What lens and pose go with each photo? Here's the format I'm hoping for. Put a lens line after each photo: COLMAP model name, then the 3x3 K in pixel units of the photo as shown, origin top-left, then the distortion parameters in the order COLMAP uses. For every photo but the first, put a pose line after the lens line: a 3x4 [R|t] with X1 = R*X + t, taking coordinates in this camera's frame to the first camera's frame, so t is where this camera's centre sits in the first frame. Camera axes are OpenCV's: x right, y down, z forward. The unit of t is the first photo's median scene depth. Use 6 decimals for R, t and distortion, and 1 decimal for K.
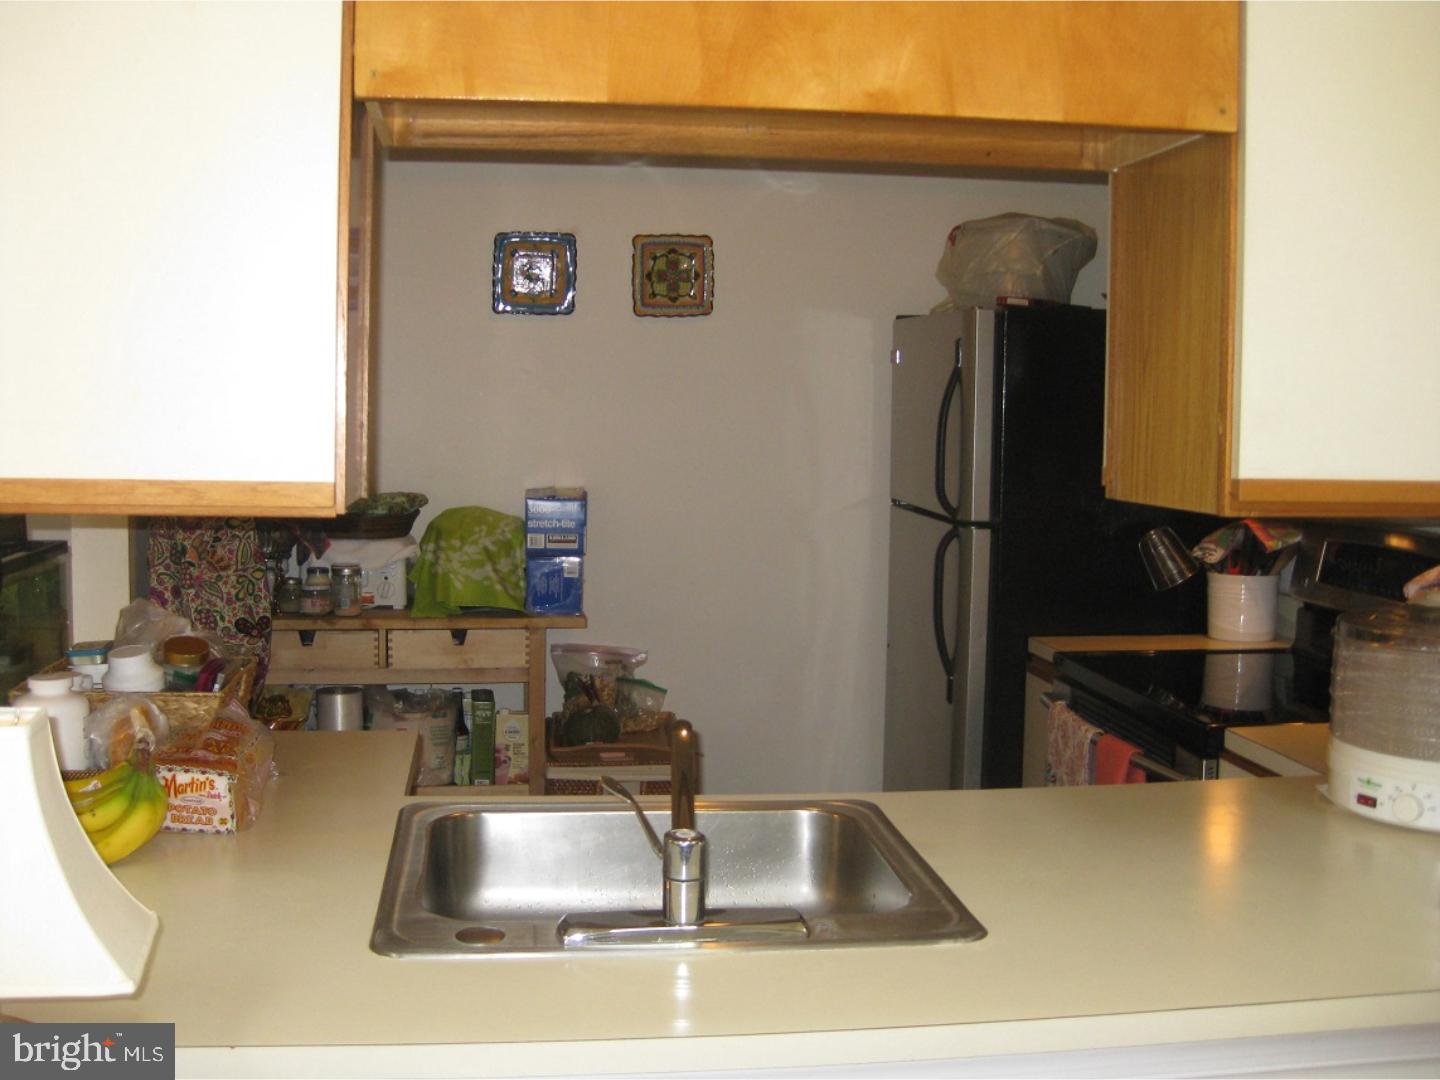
lens RADIAL K [[1613.1, 0, 714.6], [0, 1613.1, 540.4], [0, 0, 1]] dist [-0.150969, 0.000000]
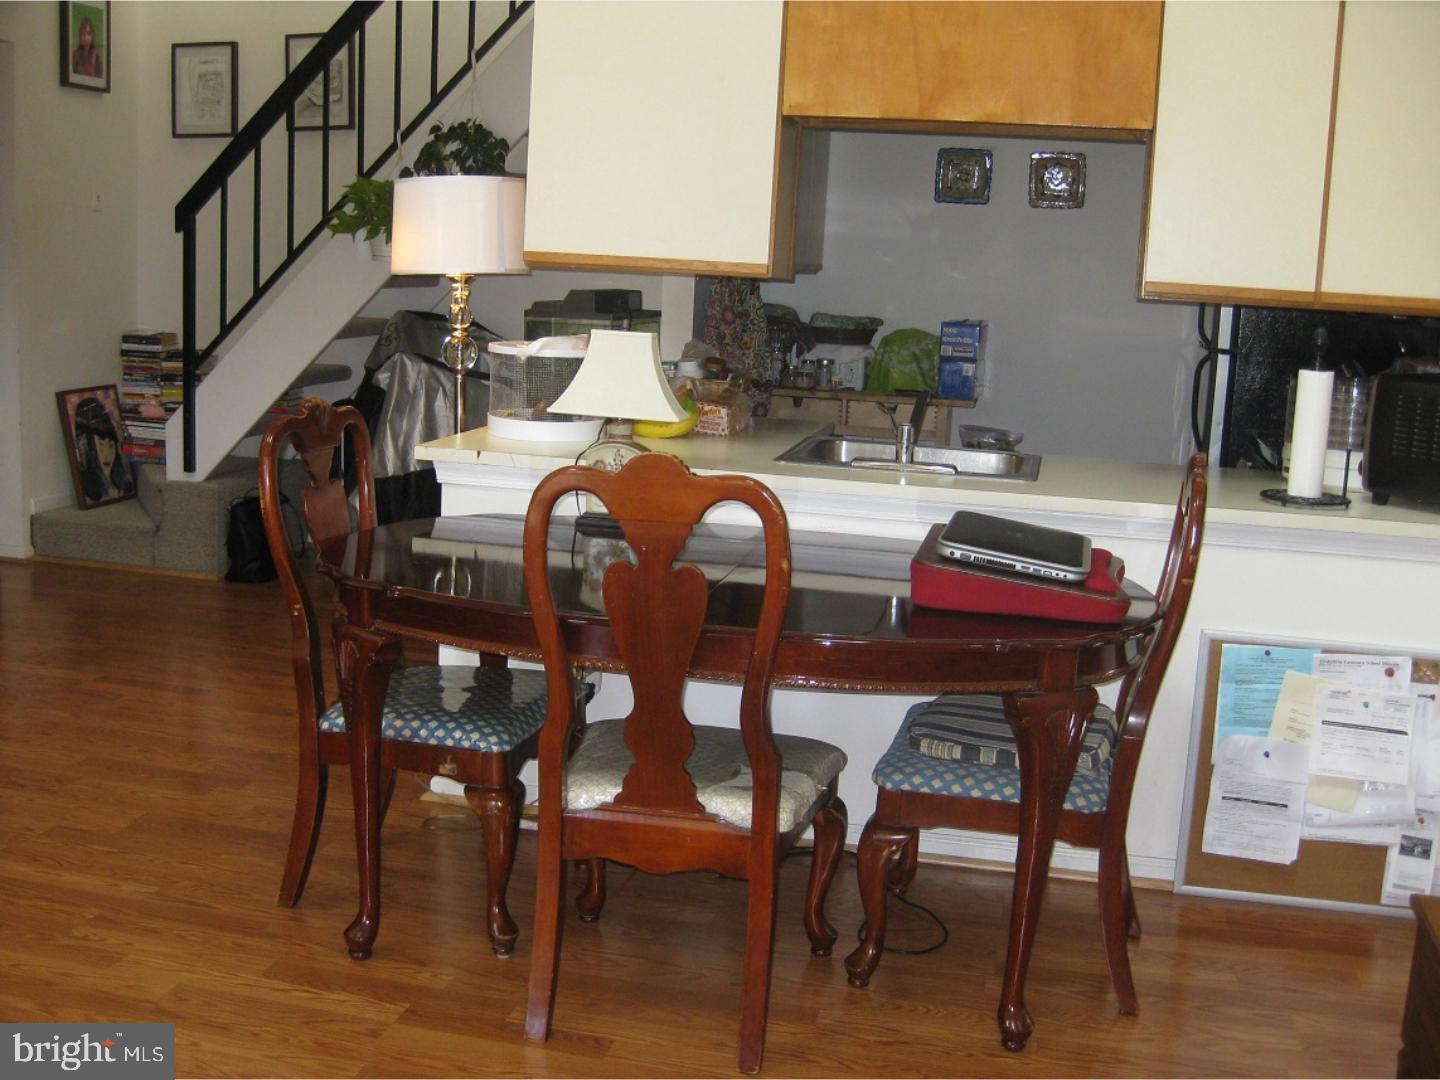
lens RADIAL K [[1613.1, 0, 720.7], [0, 1613.1, 539.5], [0, 0, 1]] dist [-0.150969, 0.000000]
pose [[0.940203, 0.089989, -0.328511, 0.211117], [-0.067557, 0.994575, 0.079096, 0.074981], [0.333847, -0.052173, 0.941182, -0.540805]]
